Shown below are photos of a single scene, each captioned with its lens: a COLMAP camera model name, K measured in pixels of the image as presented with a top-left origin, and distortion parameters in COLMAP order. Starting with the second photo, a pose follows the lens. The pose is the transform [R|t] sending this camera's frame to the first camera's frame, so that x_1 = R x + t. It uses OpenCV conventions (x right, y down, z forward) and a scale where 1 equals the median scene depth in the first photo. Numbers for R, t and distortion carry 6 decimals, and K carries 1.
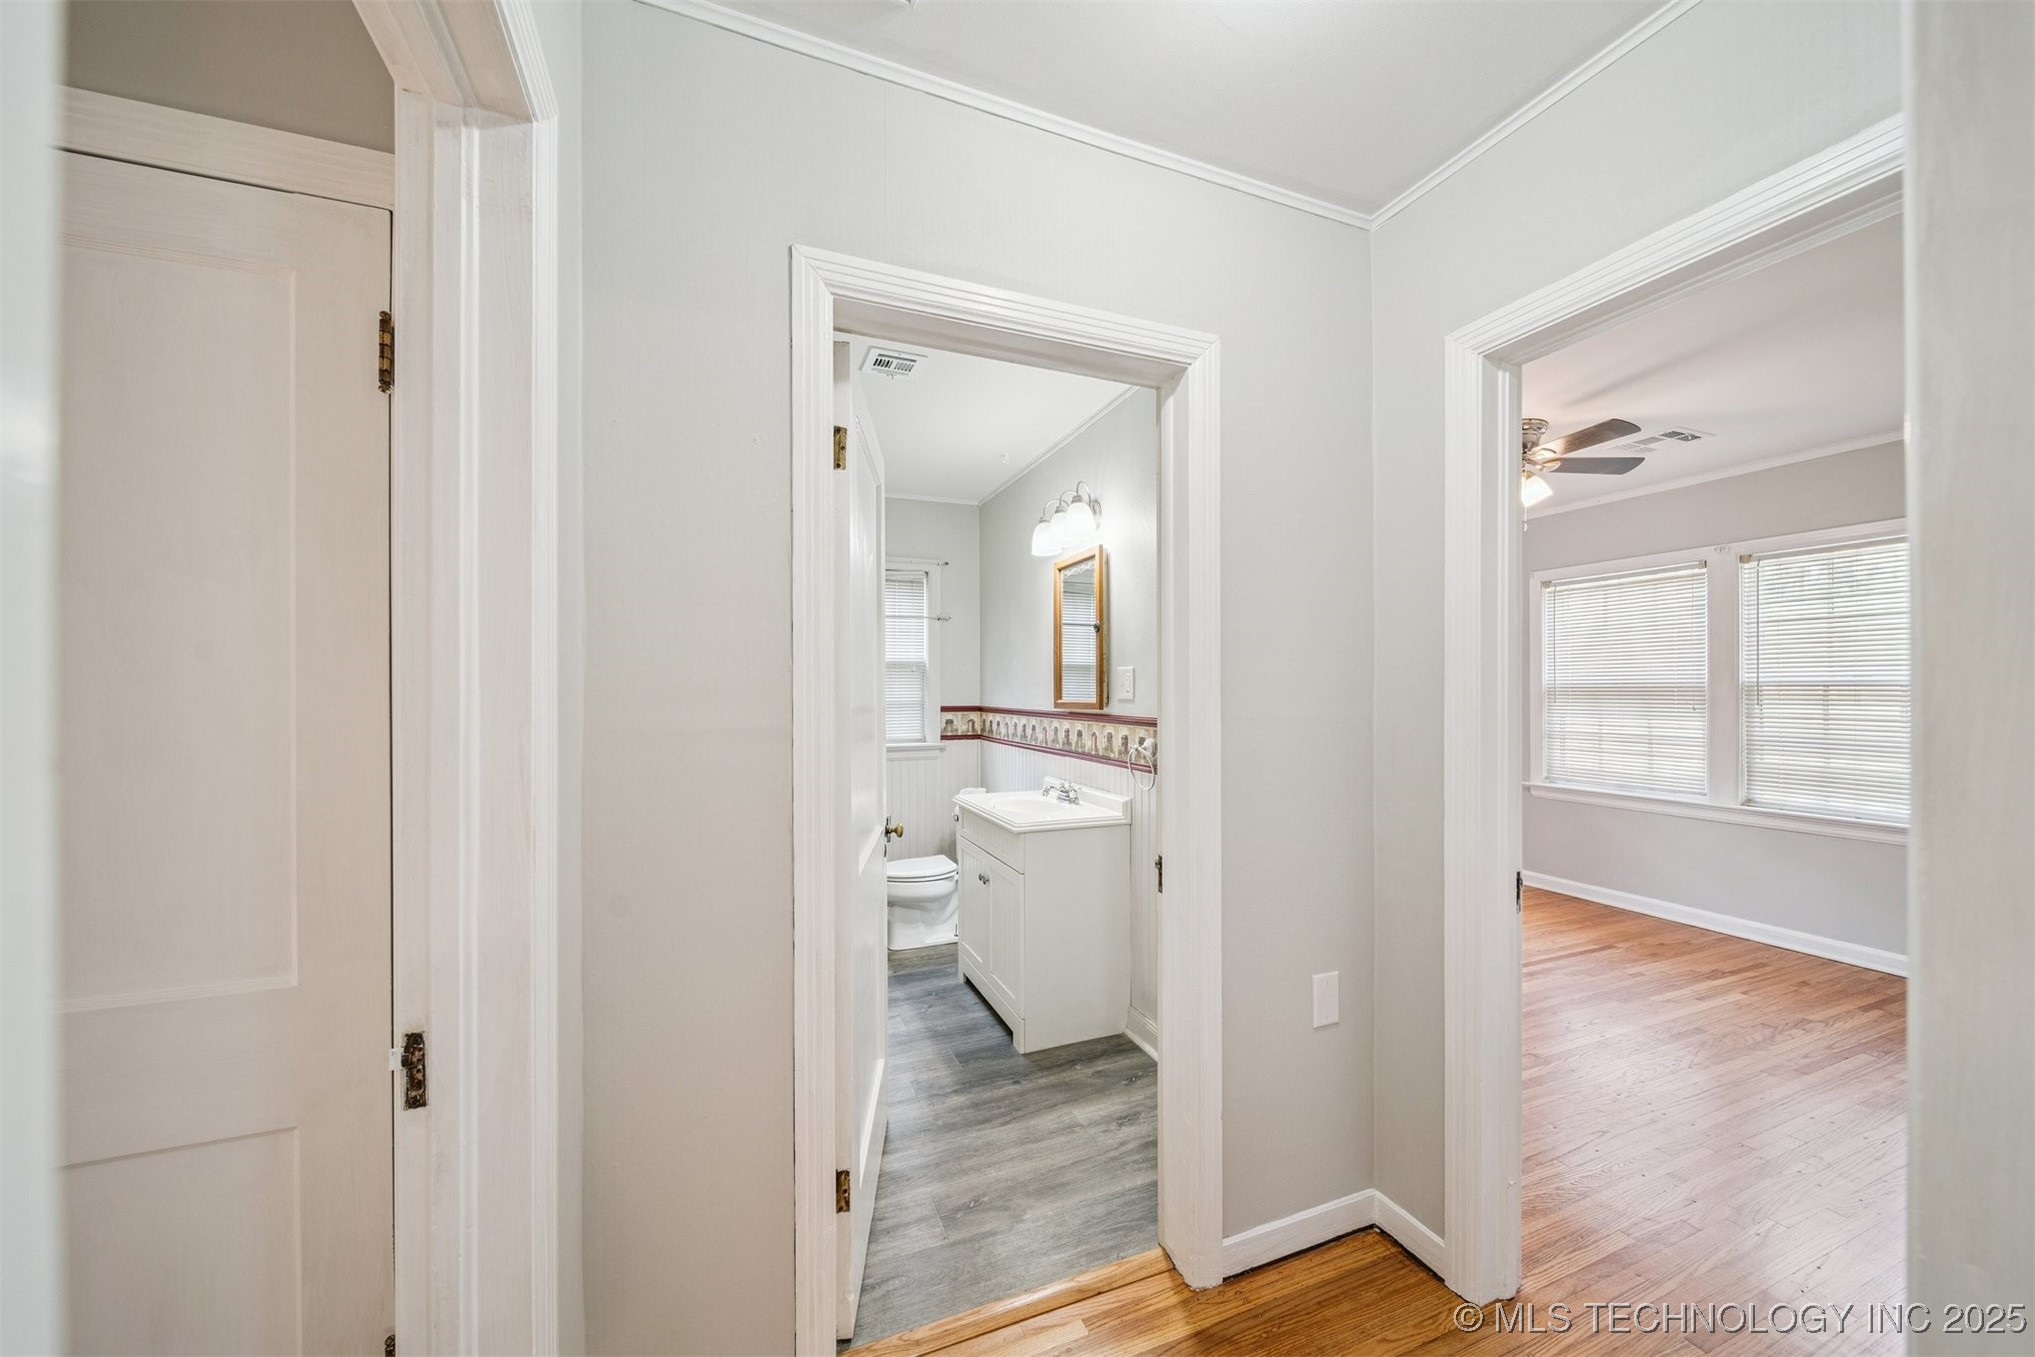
lens RADIAL K [[714.4, 0, 1017.0], [0, 714.4, 689.0], [0, 0, 1]] dist [0.001114, -0.002883]
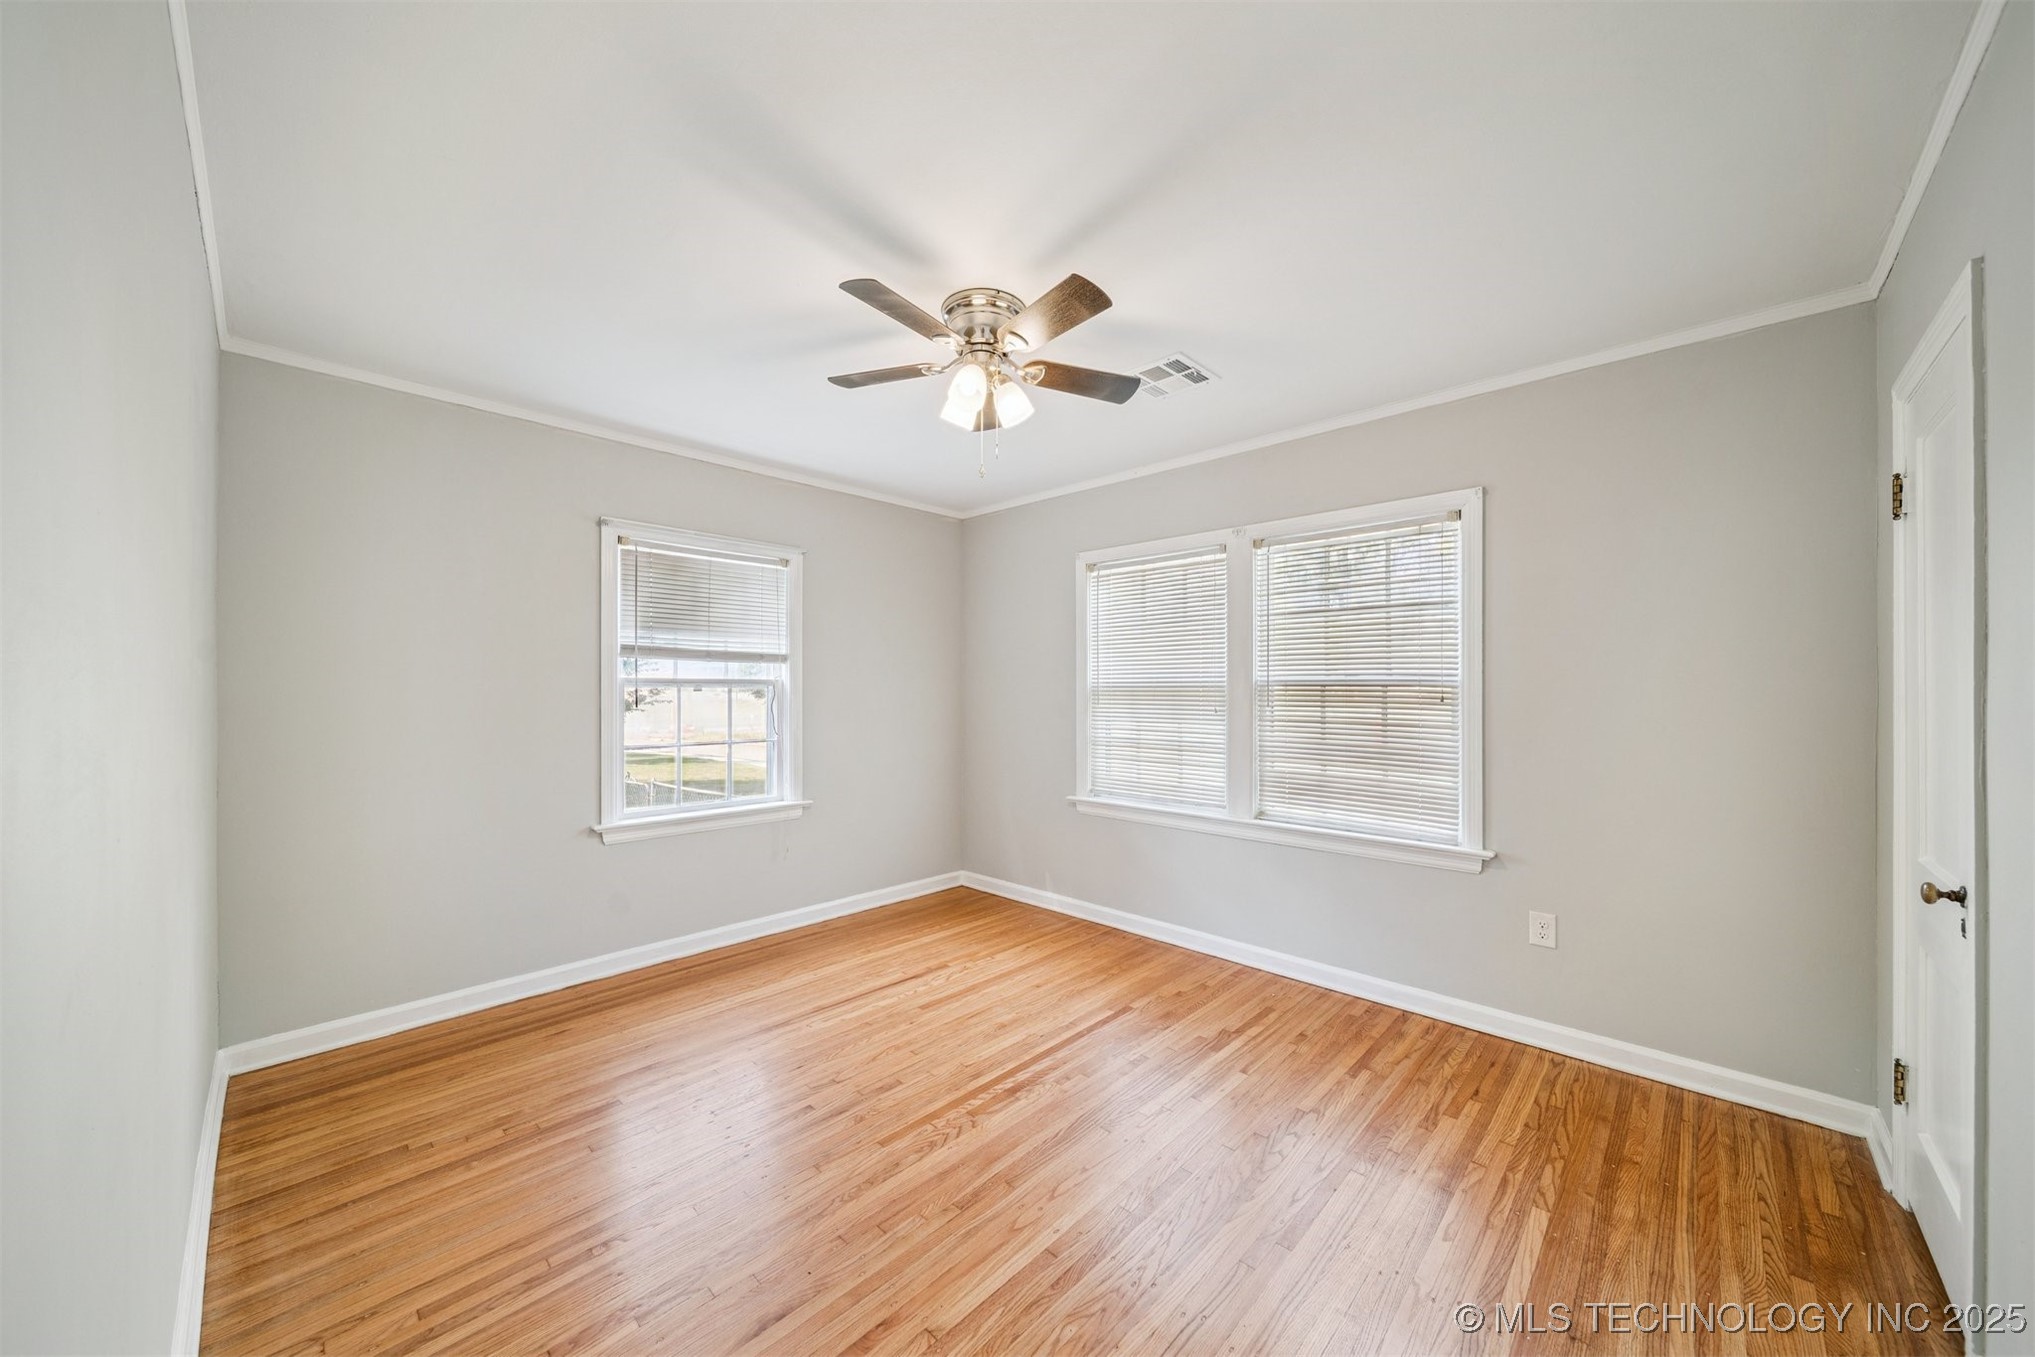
lens RADIAL K [[714.4, 0, 1017.0], [0, 714.4, 689.0], [0, 0, 1]] dist [0.001114, -0.002883]
pose [[0.909989, 0.000074, 0.414632, 0.363286], [-0.000682, 0.999999, 0.001319, -0.000975], [-0.414631, -0.001483, 0.909988, 0.299861]]
